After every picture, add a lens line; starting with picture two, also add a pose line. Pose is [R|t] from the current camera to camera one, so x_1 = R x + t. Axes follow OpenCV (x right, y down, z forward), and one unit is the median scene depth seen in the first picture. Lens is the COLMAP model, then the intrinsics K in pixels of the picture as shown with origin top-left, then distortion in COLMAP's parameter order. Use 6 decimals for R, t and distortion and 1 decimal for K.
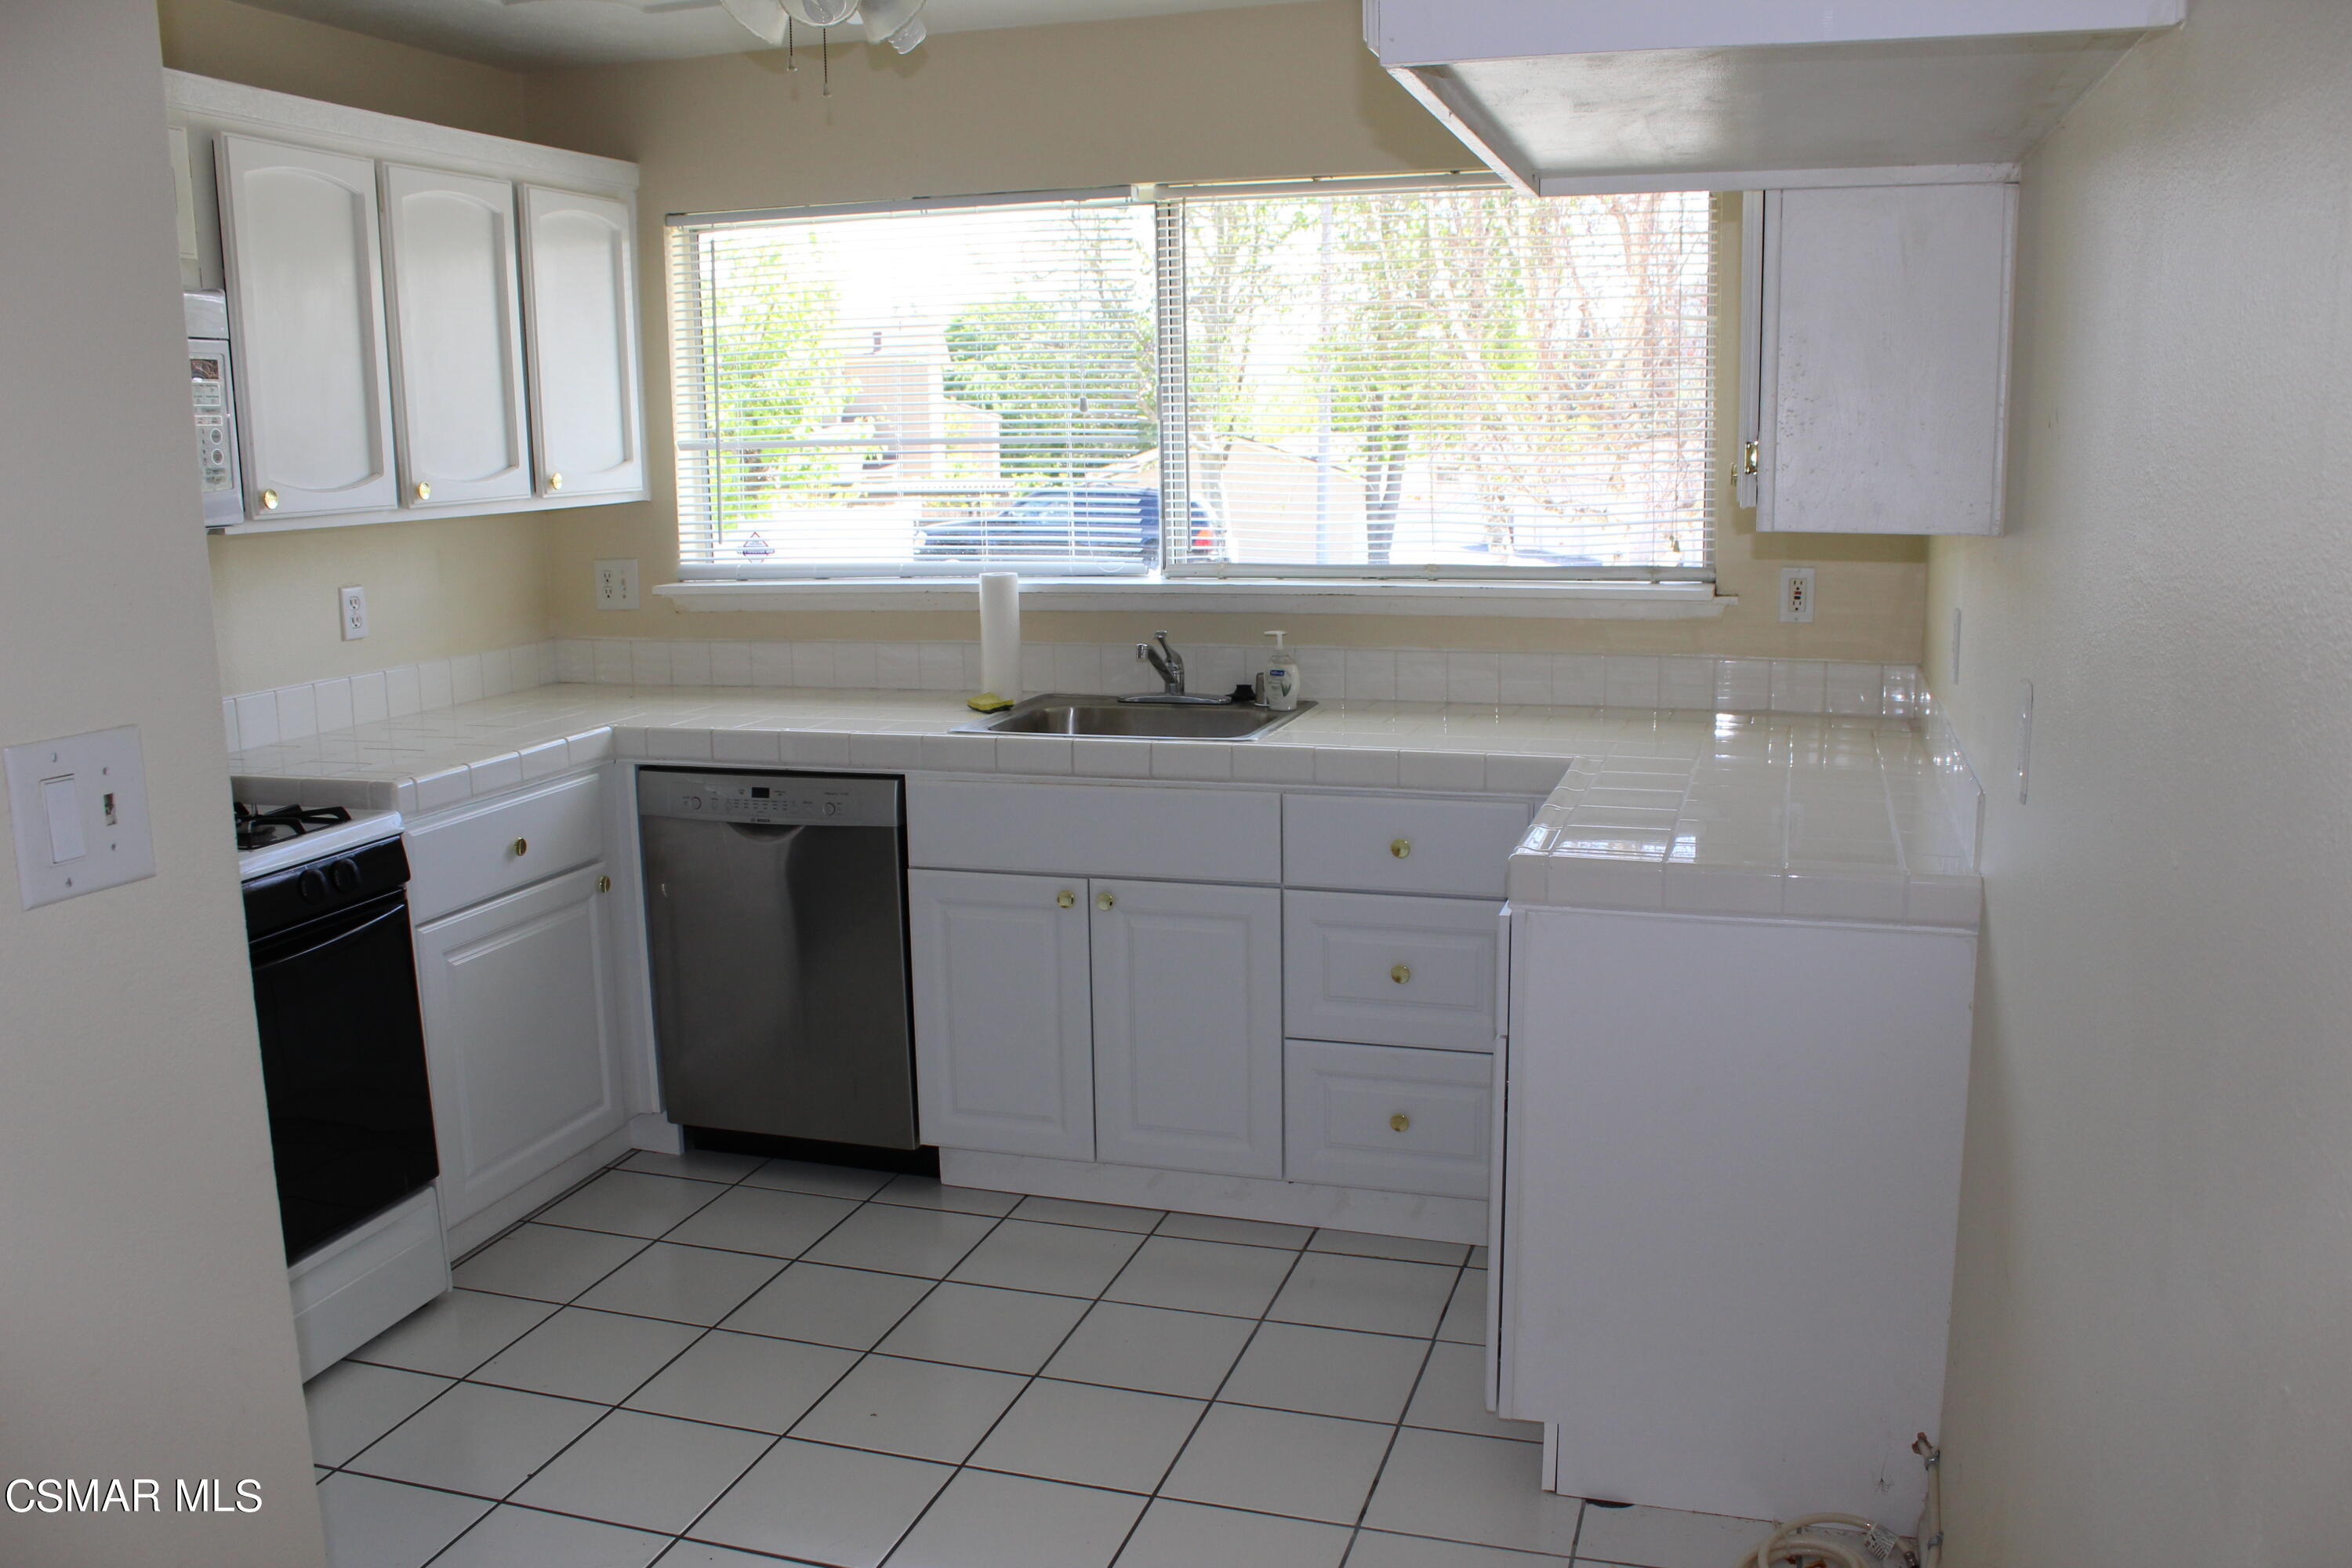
lens RADIAL K [[1963.2, 0, 1186.6], [0, 1963.2, 785.8], [0, 0, 1]] dist [-0.160139, 0.128438]
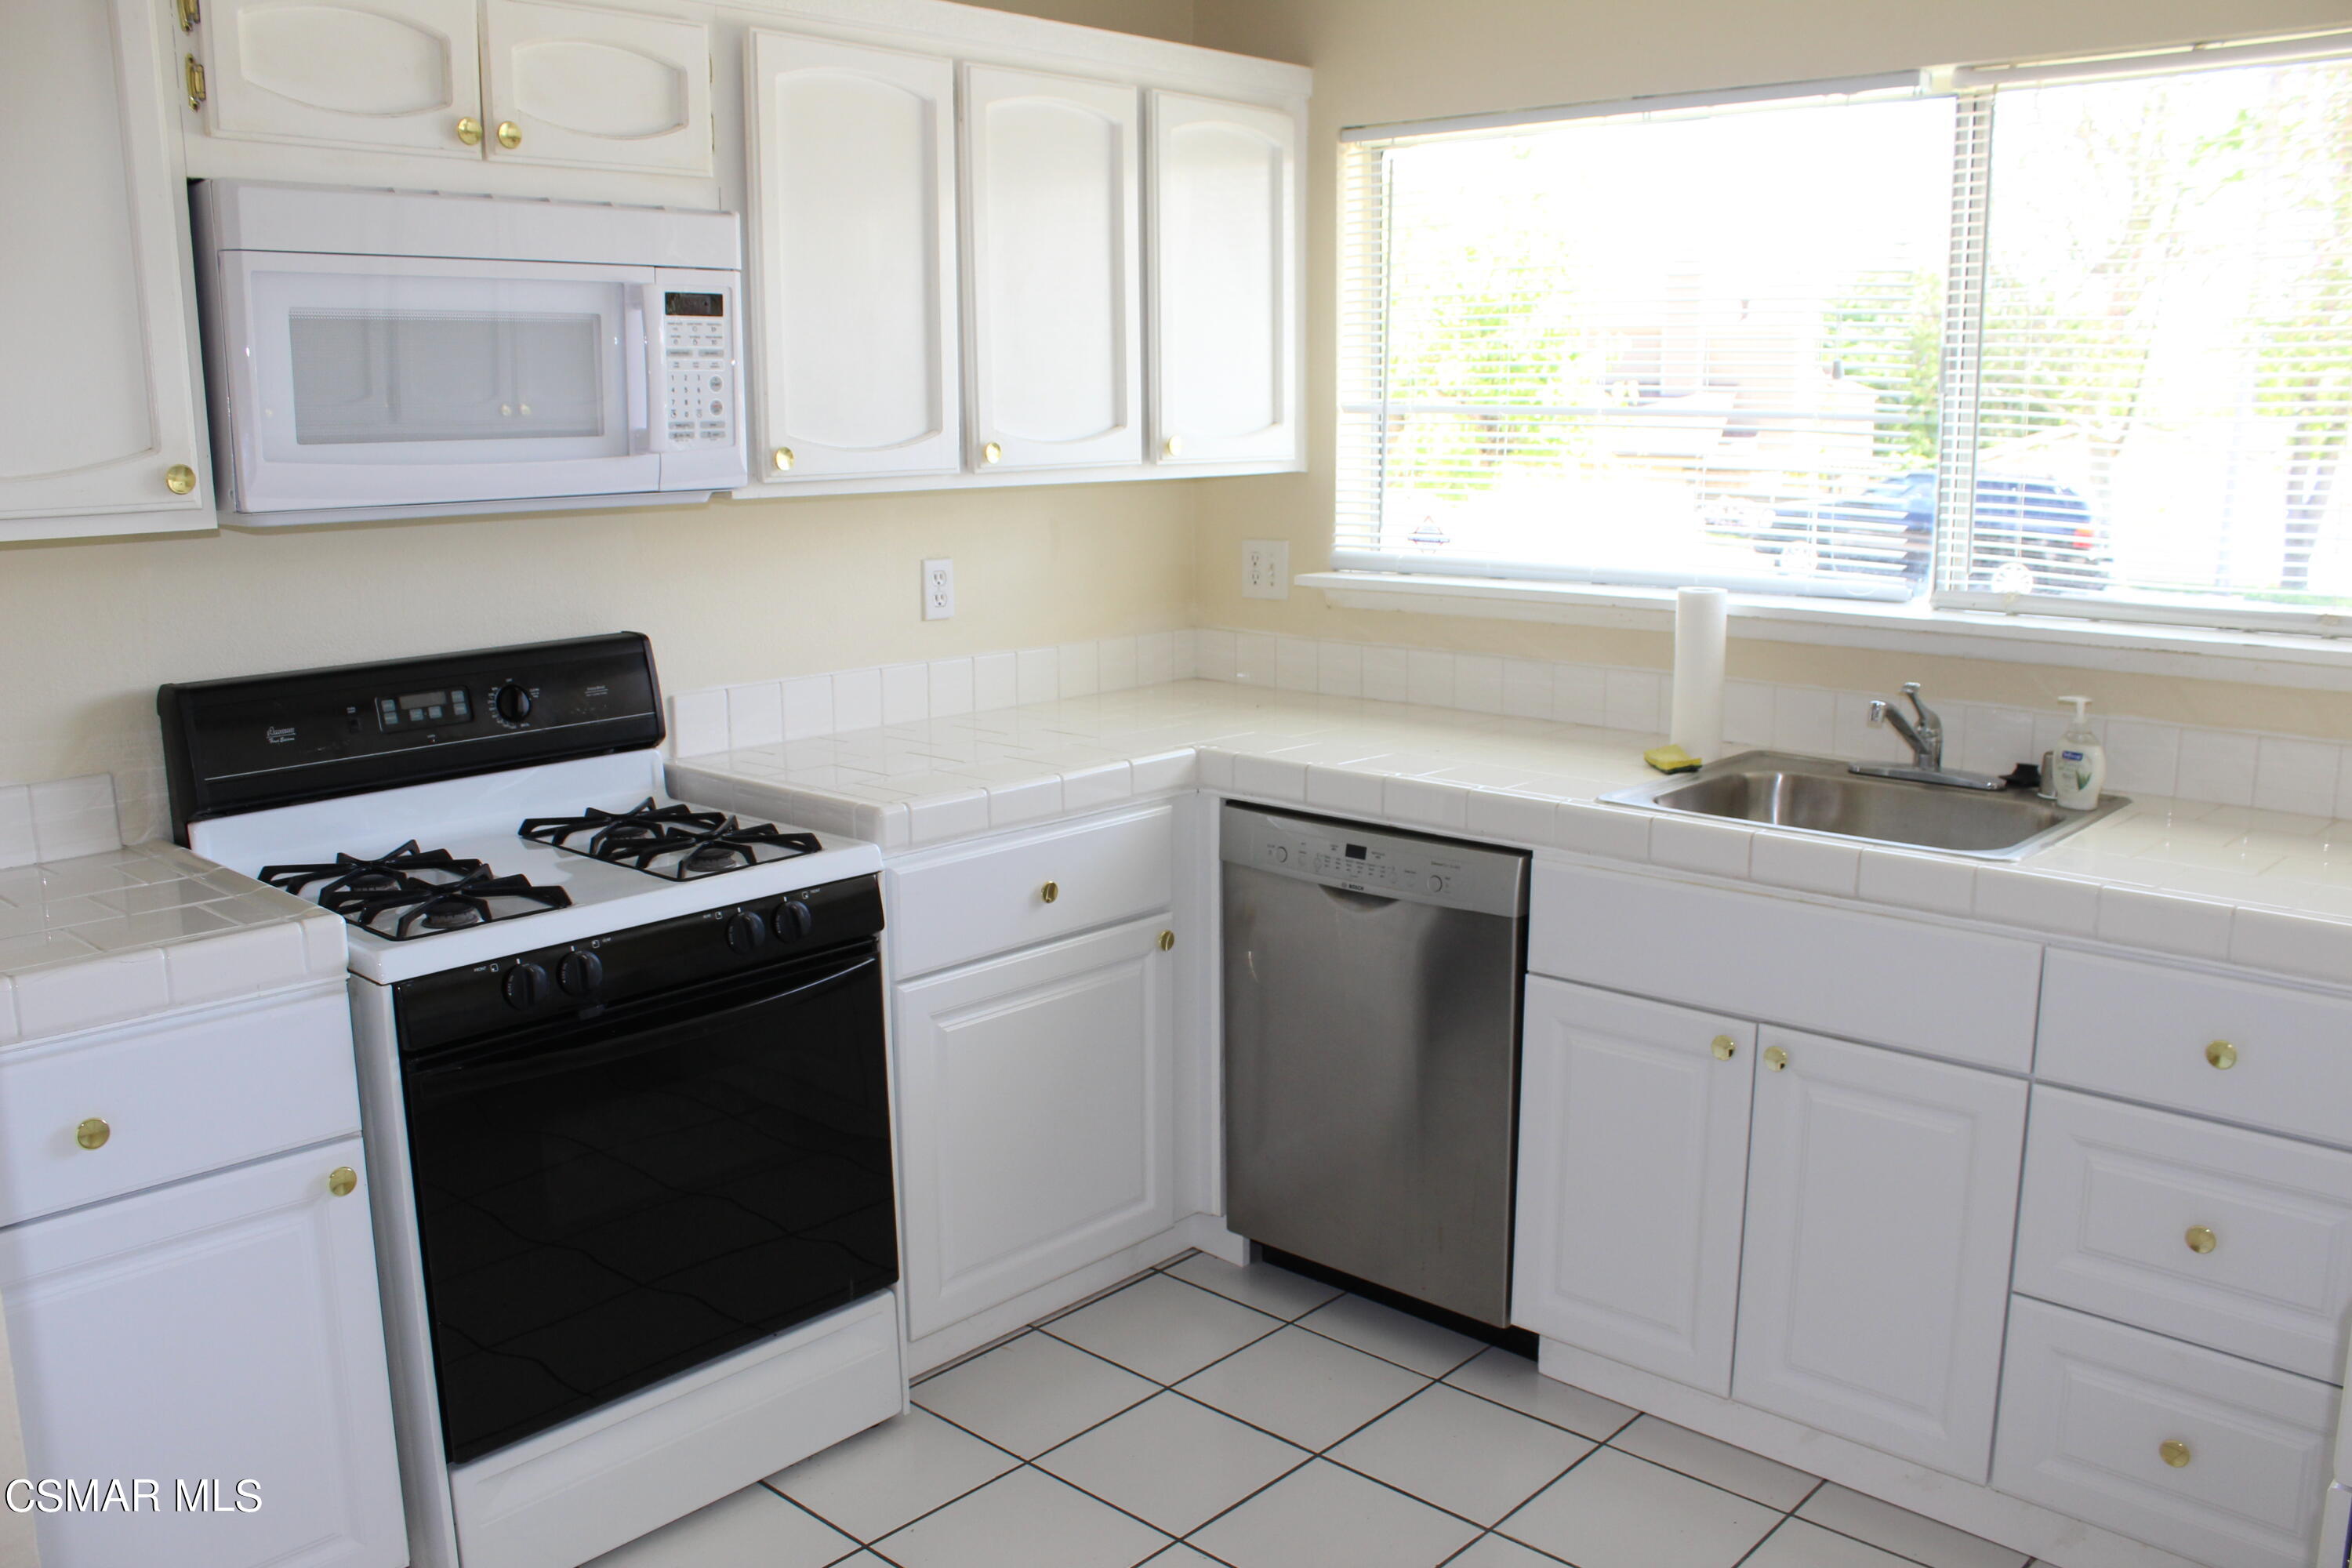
lens RADIAL K [[1963.2, 0, 1167.4], [0, 1963.2, 782.0], [0, 0, 1]] dist [-0.160139, 0.128438]
pose [[0.901823, 0.093262, -0.421922, 0.042744], [-0.086690, 0.995628, 0.034782, -0.043982], [0.423321, 0.005209, 0.905965, 0.241367]]
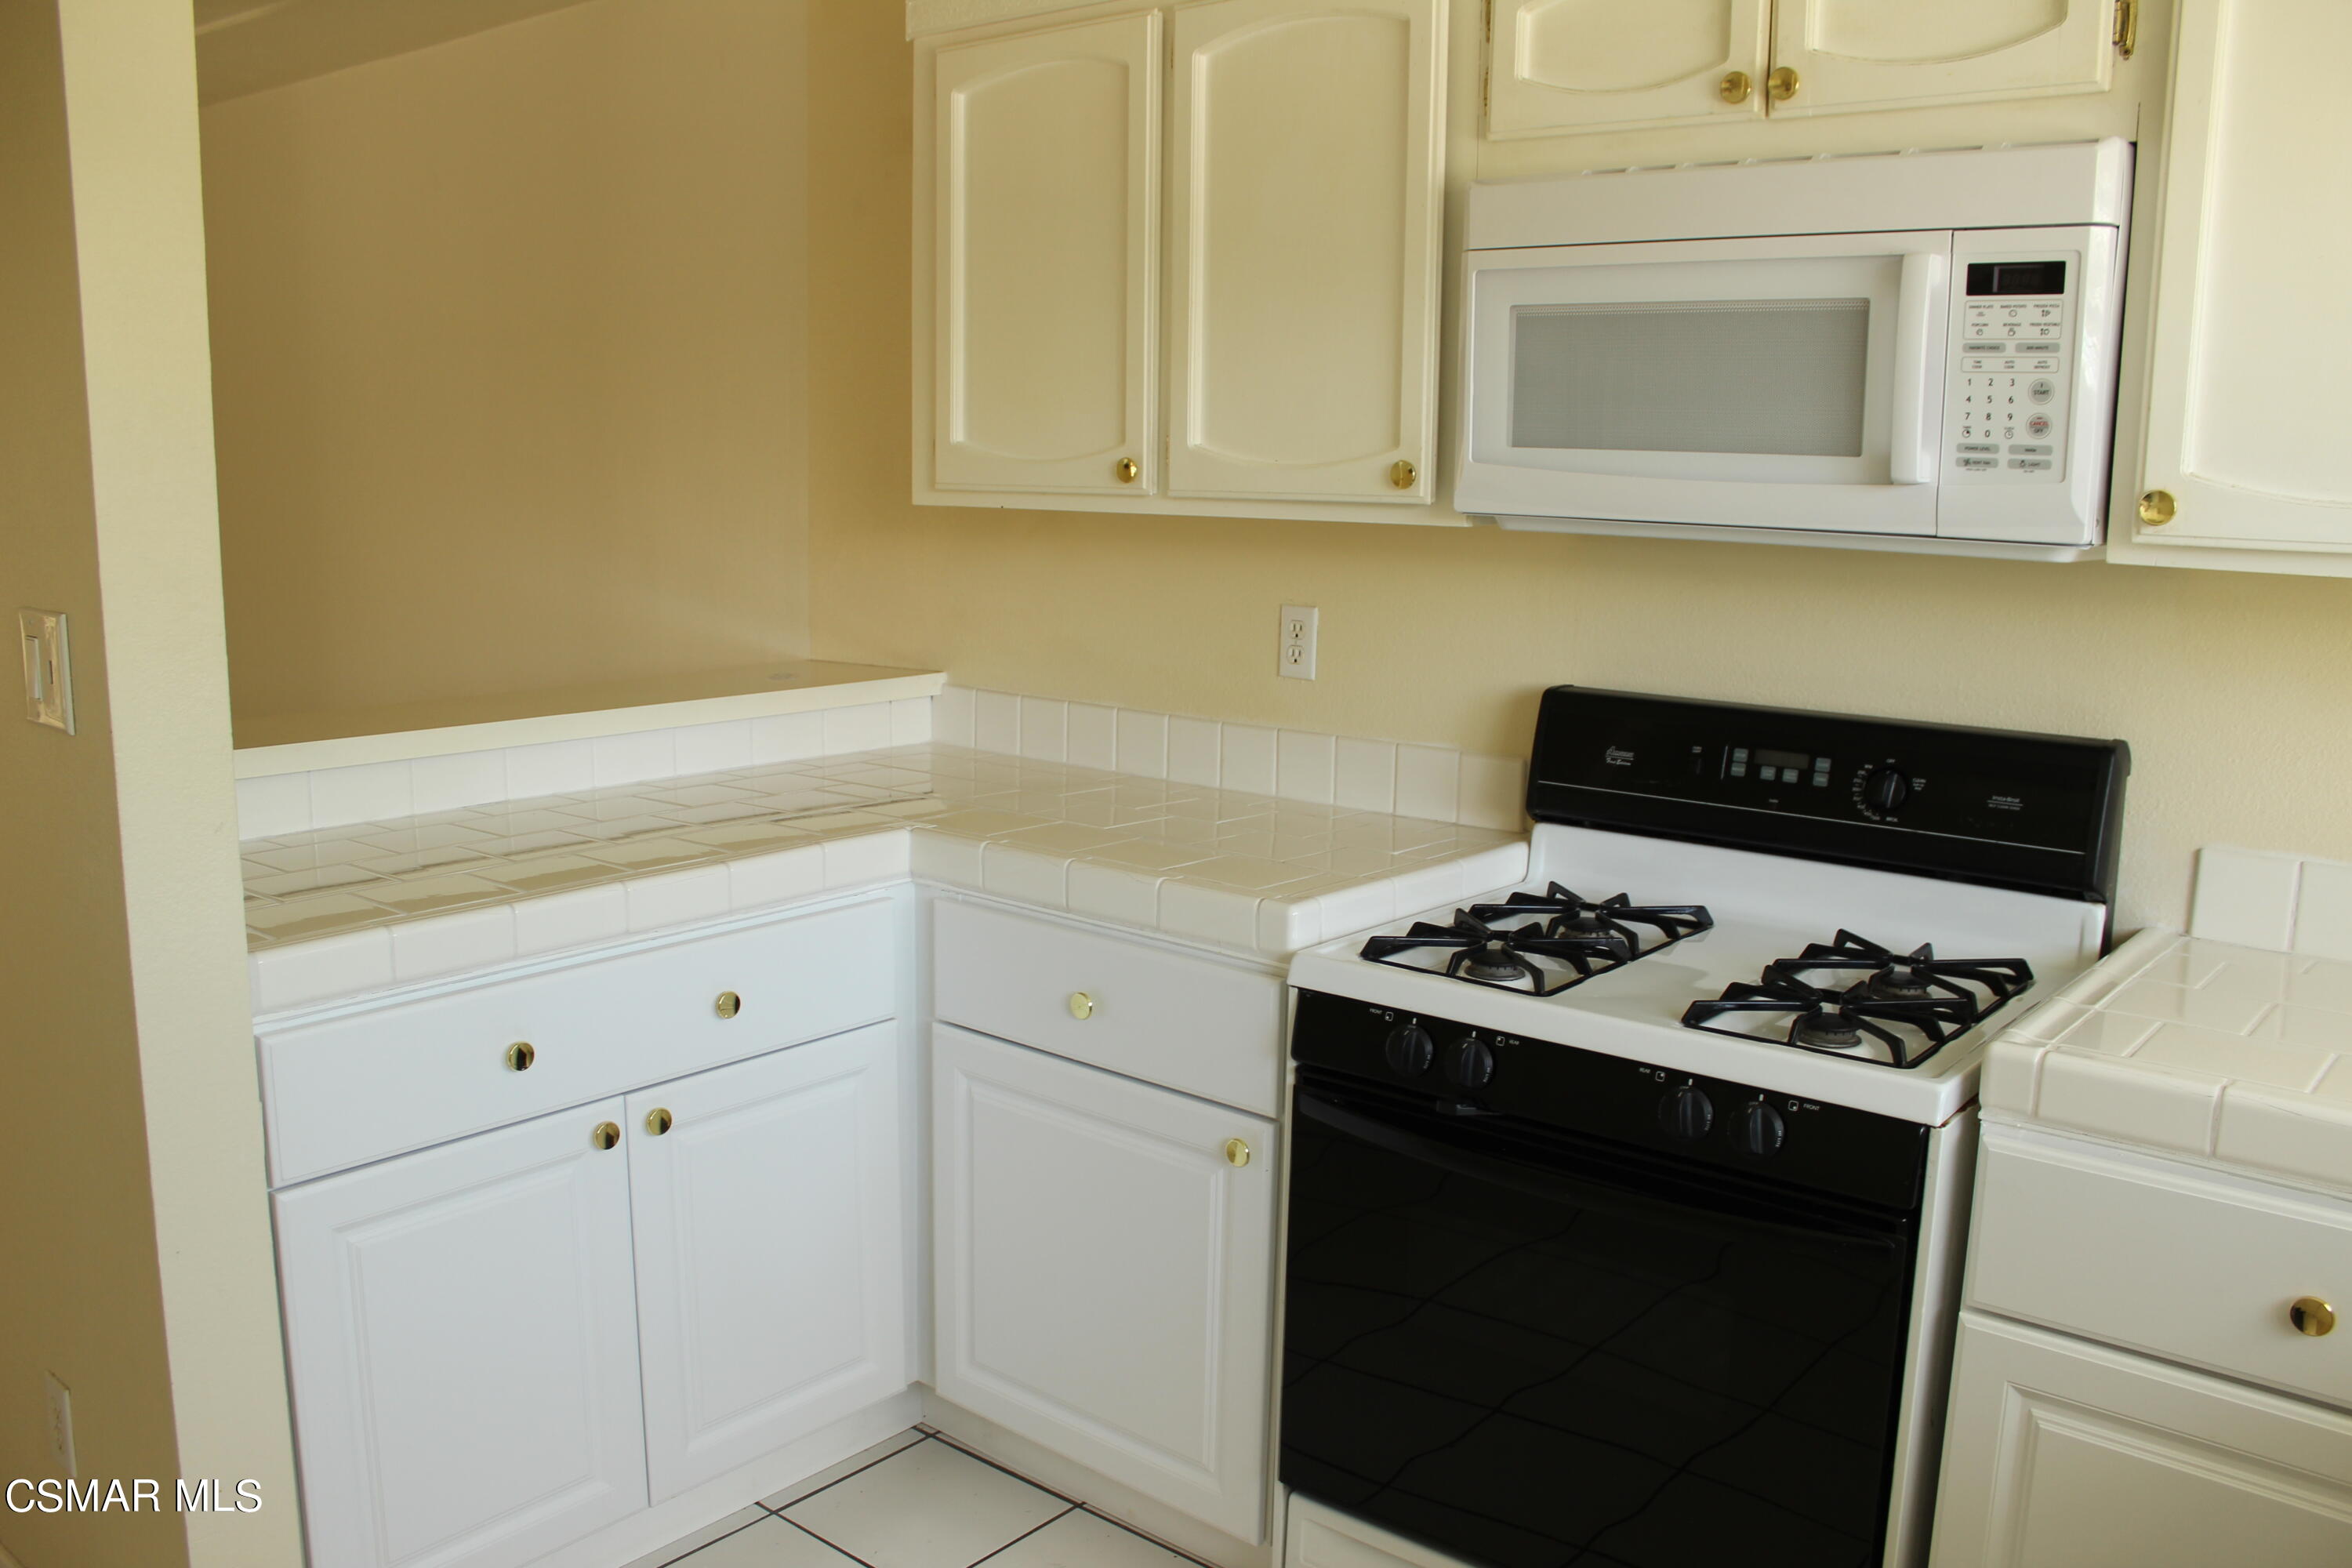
lens RADIAL K [[1963.2, 0, 1179.6], [0, 1963.2, 796.8], [0, 0, 1]] dist [-0.160139, 0.128438]
pose [[-0.388693, 0.175501, -0.904498, 0.121599], [-0.173307, 0.950242, 0.258853, -0.138202], [0.904921, 0.257371, -0.338937, 0.797536]]
